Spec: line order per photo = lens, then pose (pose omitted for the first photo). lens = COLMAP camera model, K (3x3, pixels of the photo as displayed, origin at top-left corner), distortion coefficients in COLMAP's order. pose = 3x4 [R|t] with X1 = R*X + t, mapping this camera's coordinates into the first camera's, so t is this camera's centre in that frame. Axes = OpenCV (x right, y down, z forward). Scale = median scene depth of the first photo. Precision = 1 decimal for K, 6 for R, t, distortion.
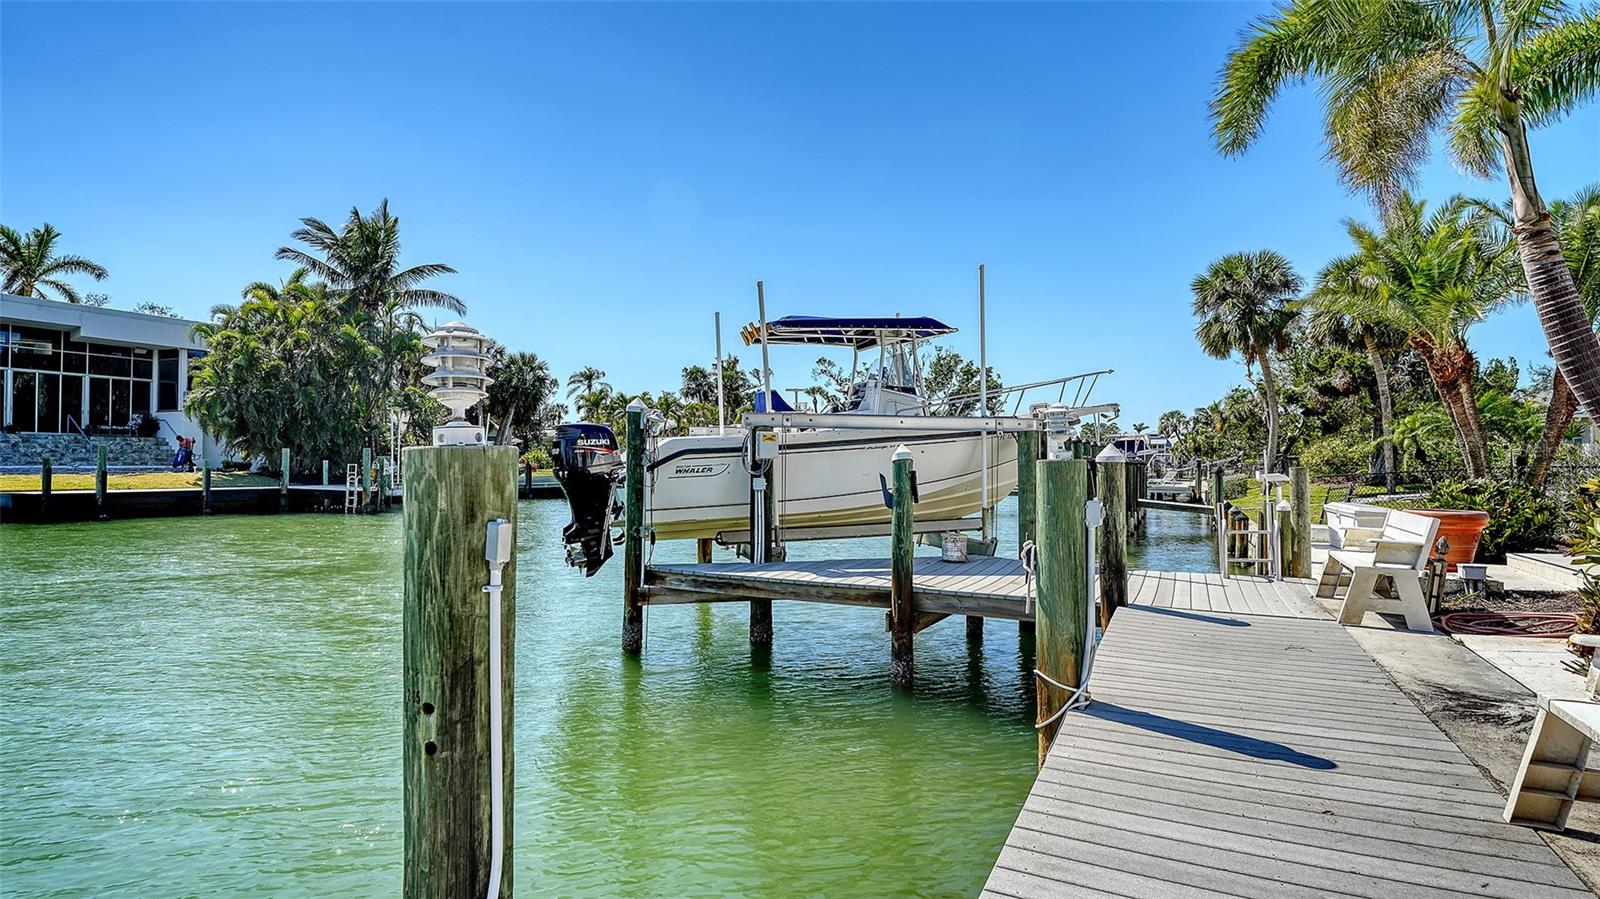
lens RADIAL K [[830.6, 0, 800.0], [0, 830.6, 449.5], [0, 0, 1]] dist [-0.004630, -0.000554]
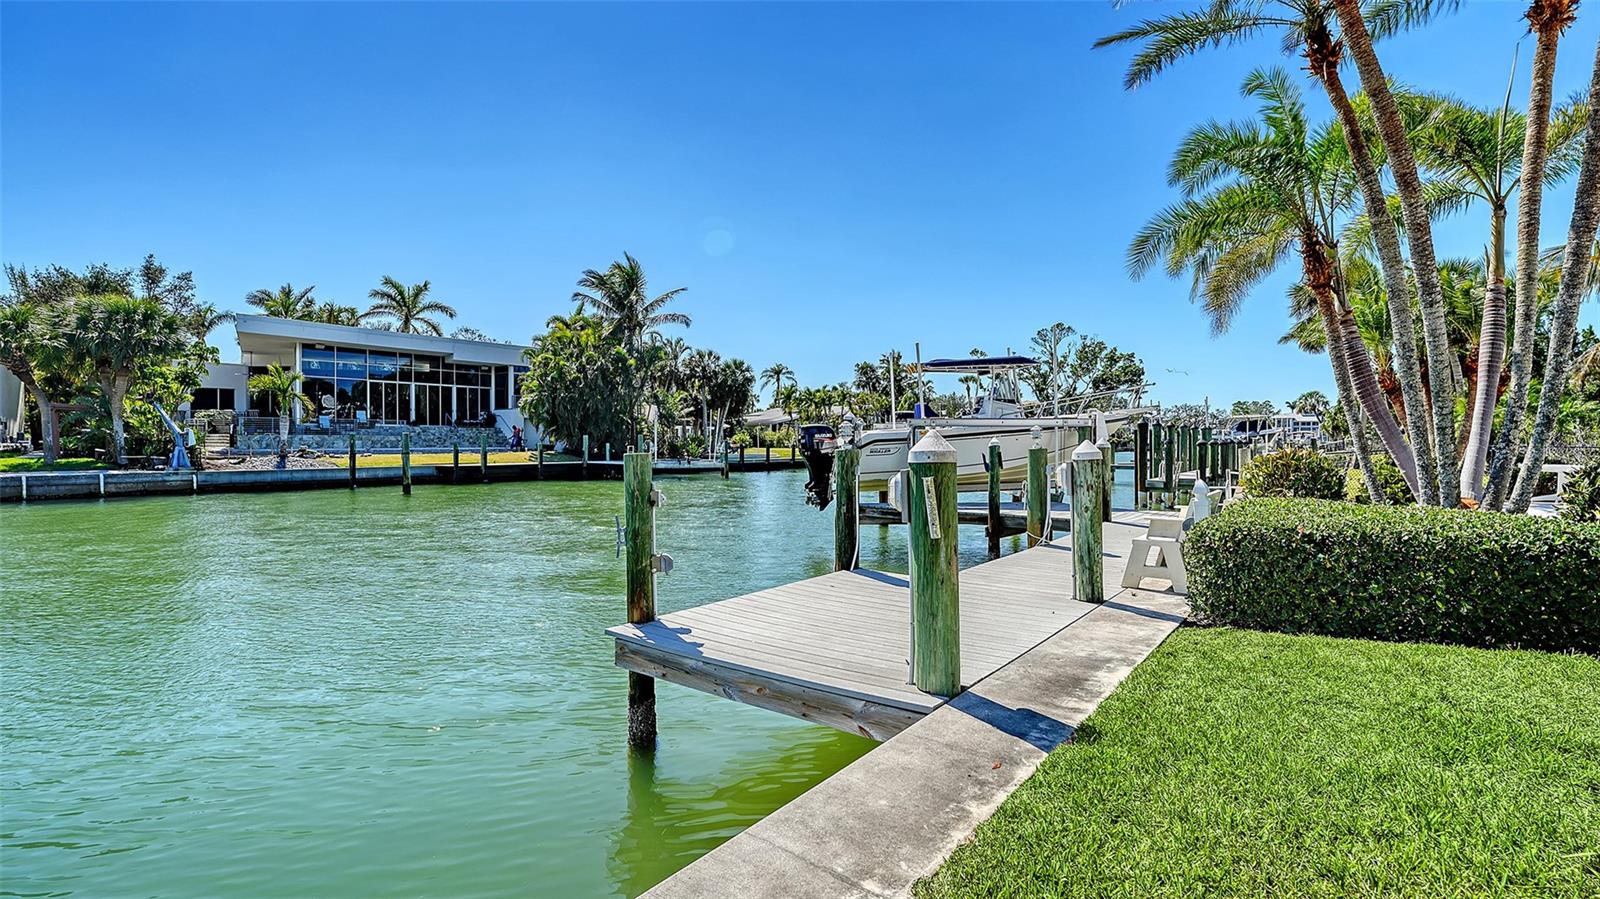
lens RADIAL K [[748.9, 0, 800.0], [0, 748.9, 449.5], [0, 0, 1]] dist [-0.003157, -0.000434]
pose [[0.978456, -0.003095, -0.206430, 0.010372], [0.008693, 0.999618, 0.026217, -0.006453], [0.206270, -0.027447, 0.978110, -0.173058]]
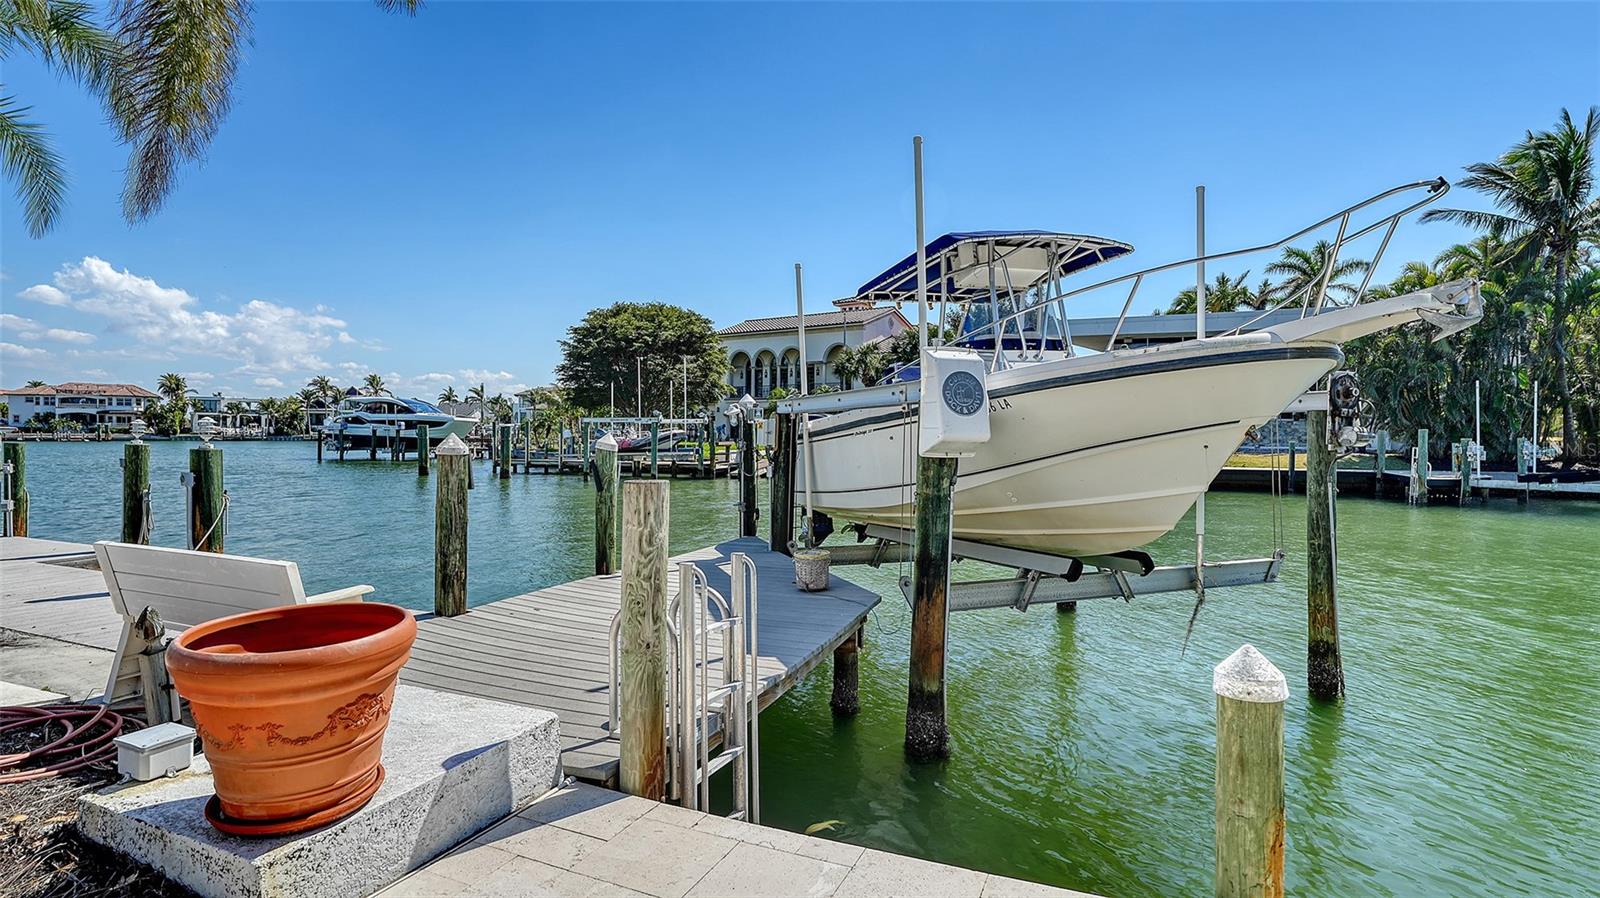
lens RADIAL K [[794.5, 0, 782.8], [0, 794.5, 449.6], [0, 0, 1]] dist [0.000389, -0.010627]
pose [[0.028827, 0.012350, -0.999508, 0.224680], [0.012837, 0.999837, 0.012724, 0.000512], [0.999502, -0.013198, 0.028663, 0.242858]]
